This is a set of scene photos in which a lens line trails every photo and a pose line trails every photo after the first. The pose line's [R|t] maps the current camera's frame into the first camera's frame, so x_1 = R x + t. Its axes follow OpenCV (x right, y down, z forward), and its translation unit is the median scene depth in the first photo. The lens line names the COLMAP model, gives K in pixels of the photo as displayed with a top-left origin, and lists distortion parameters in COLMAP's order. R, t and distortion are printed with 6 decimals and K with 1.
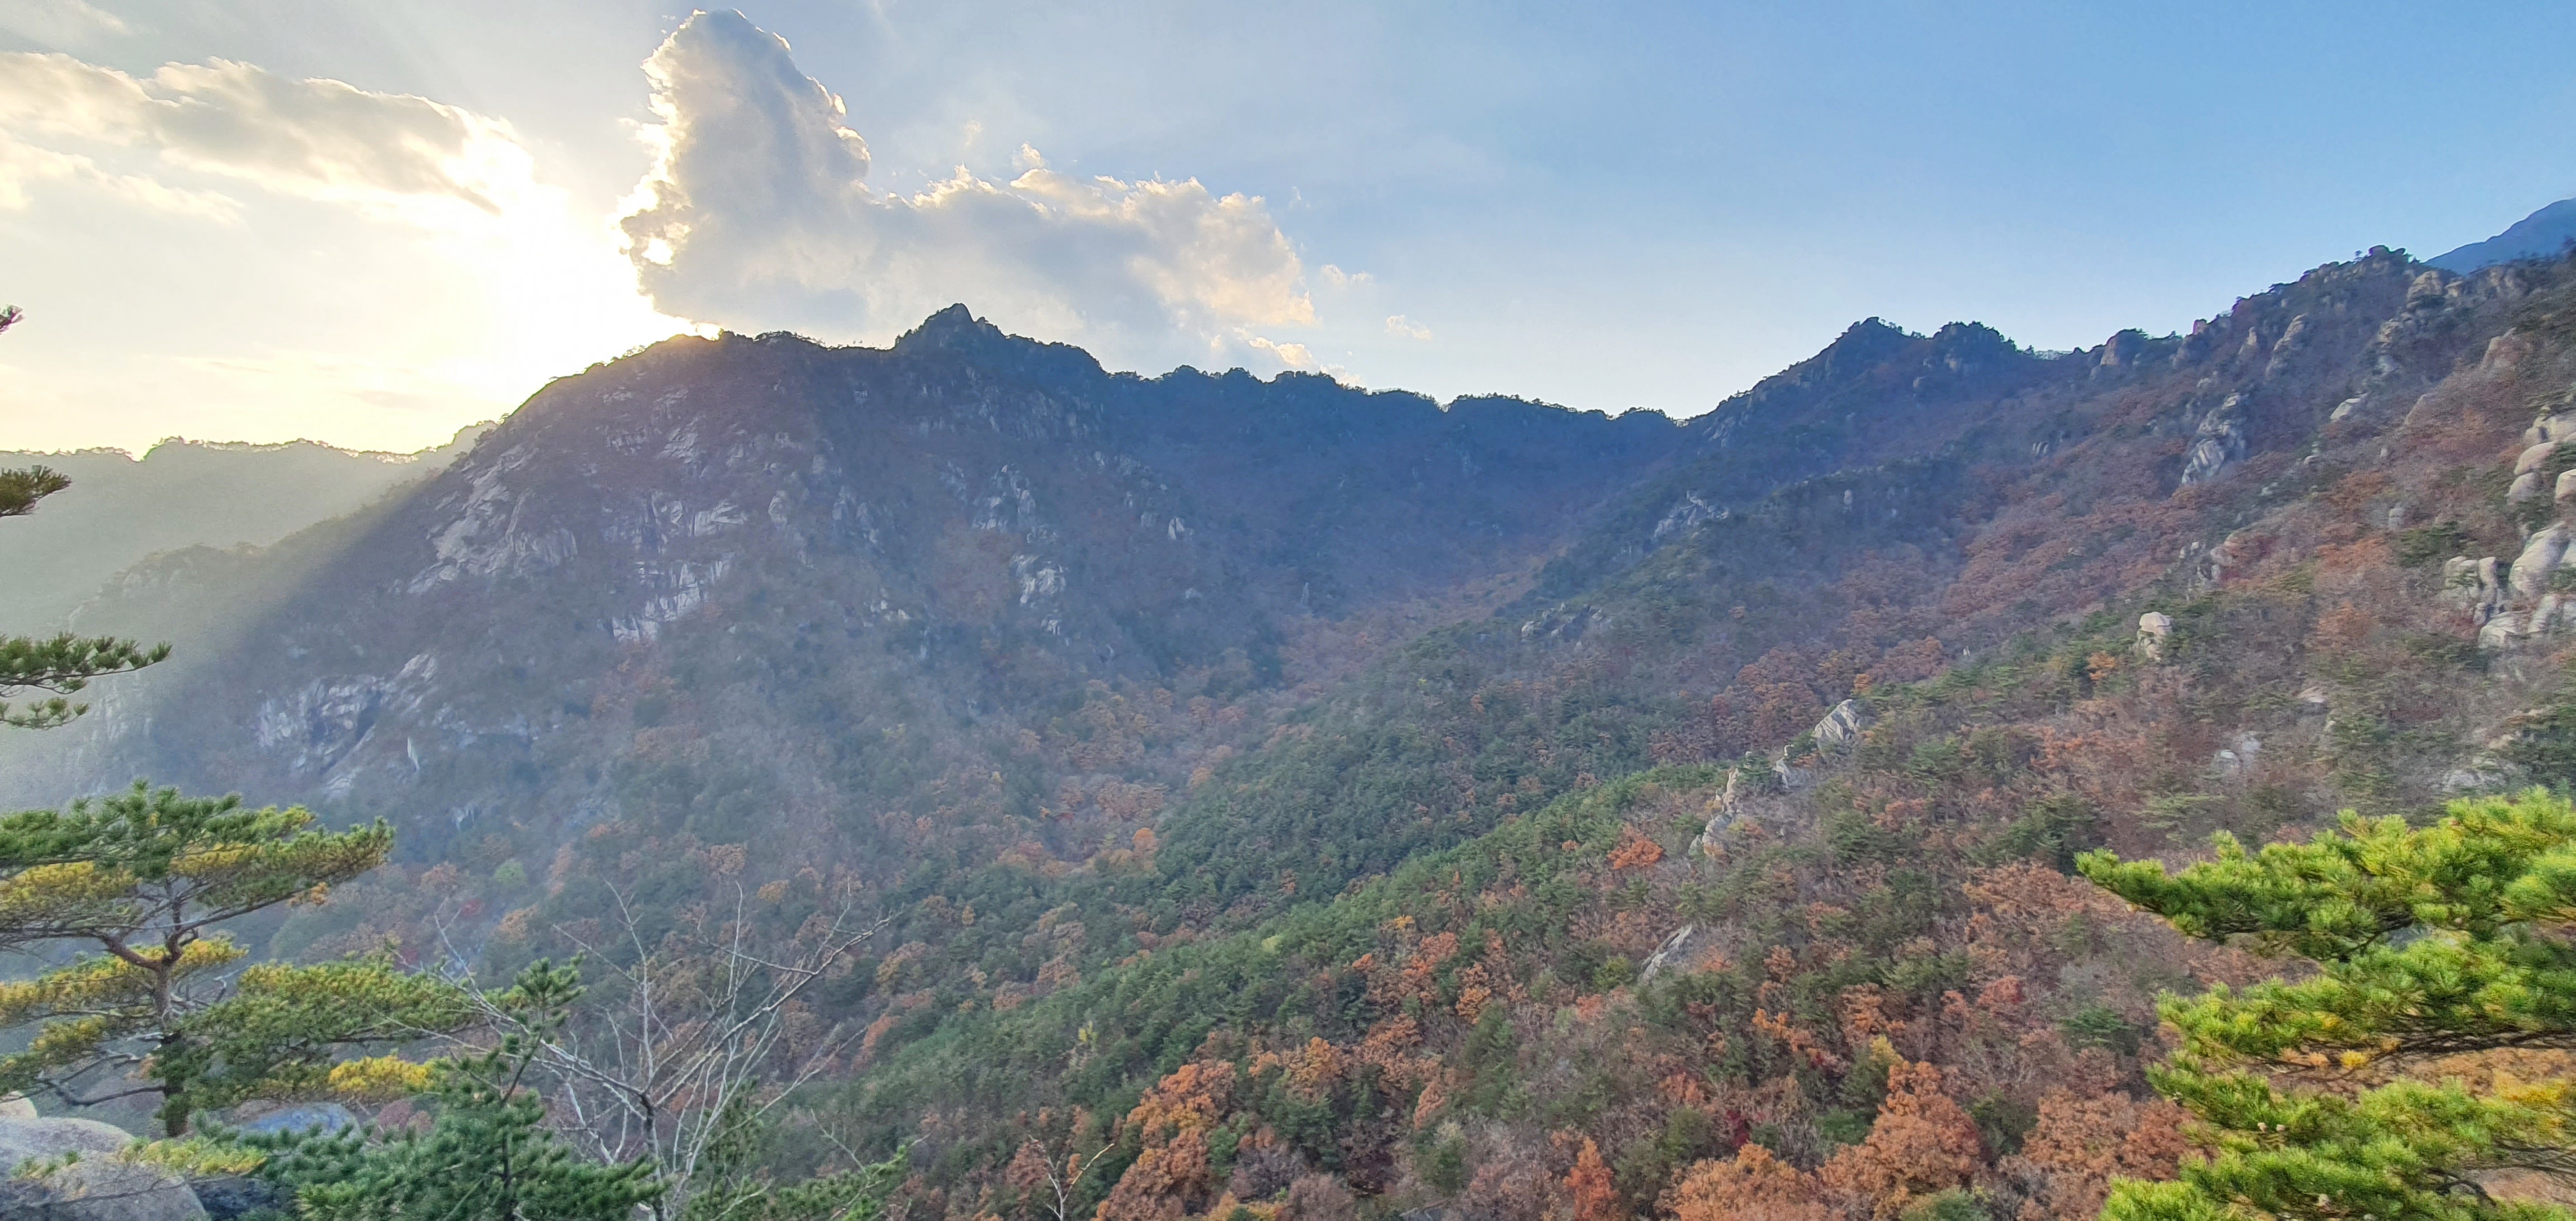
lens RADIAL K [[1020.1, 0, 1281.9], [0, 1020.1, 594.6], [0, 0, 1]] dist [0.001793, -0.003667]
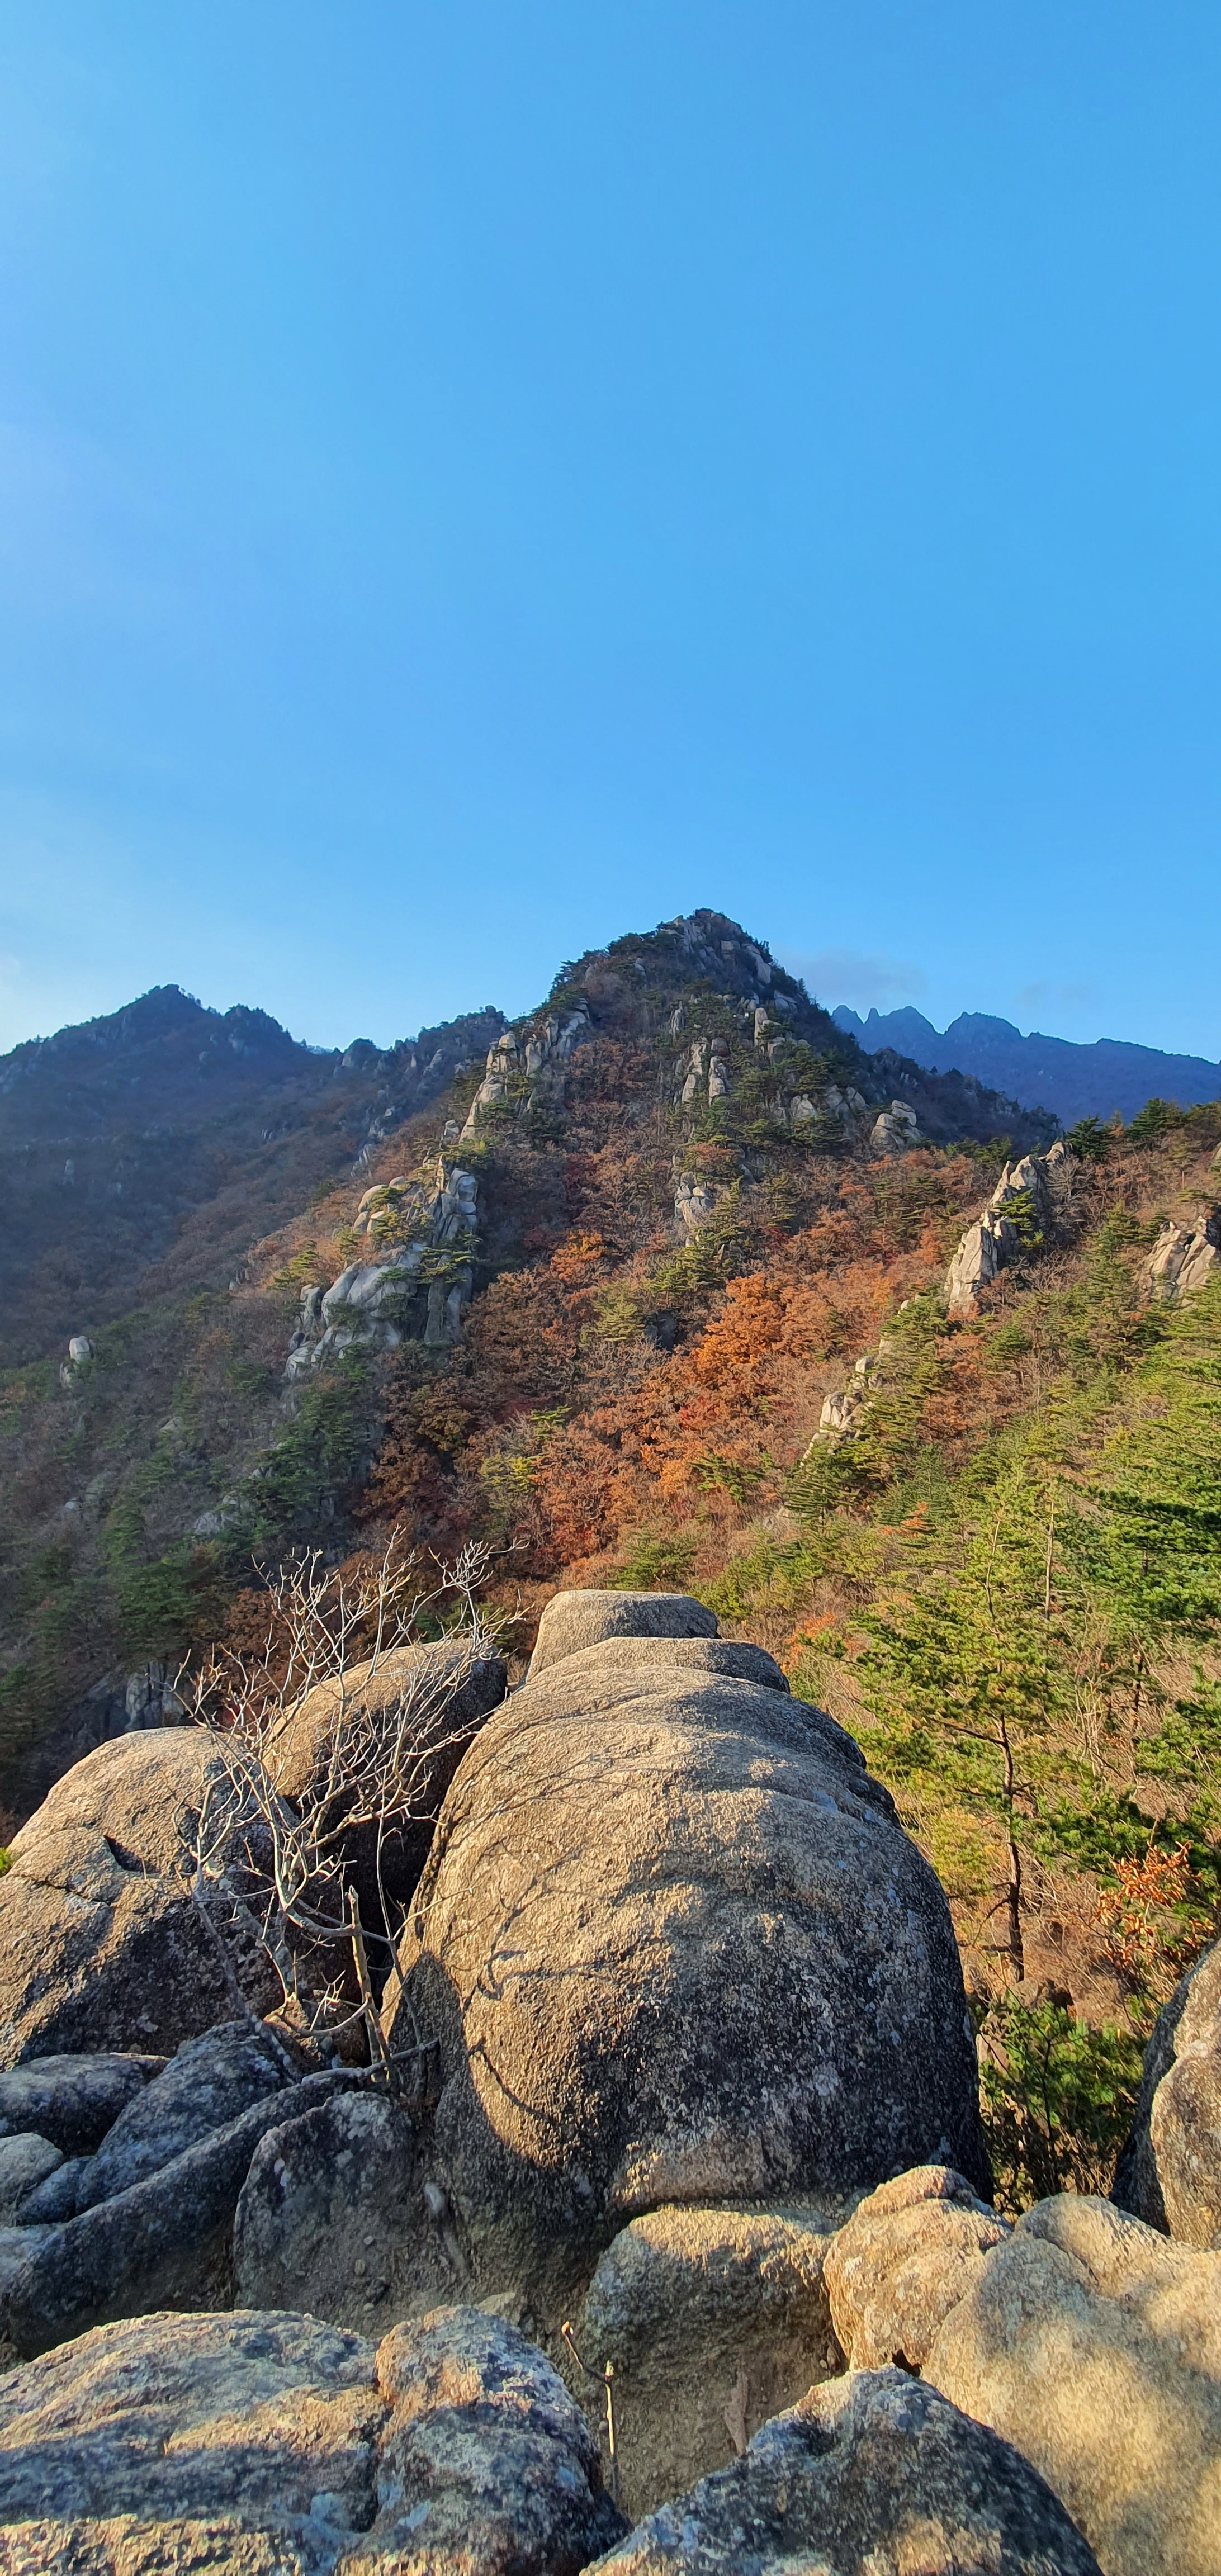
lens RADIAL K [[1018.2, 0, 629.8], [0, 1018.2, 1288.6], [0, 0, 1]] dist [-0.015842, -0.000010]
pose [[0.639258, -0.014948, 0.768847, 0.164366], [-0.016319, 0.999322, 0.032998, -0.022745], [-0.768819, -0.033641, 0.638581, 0.010178]]
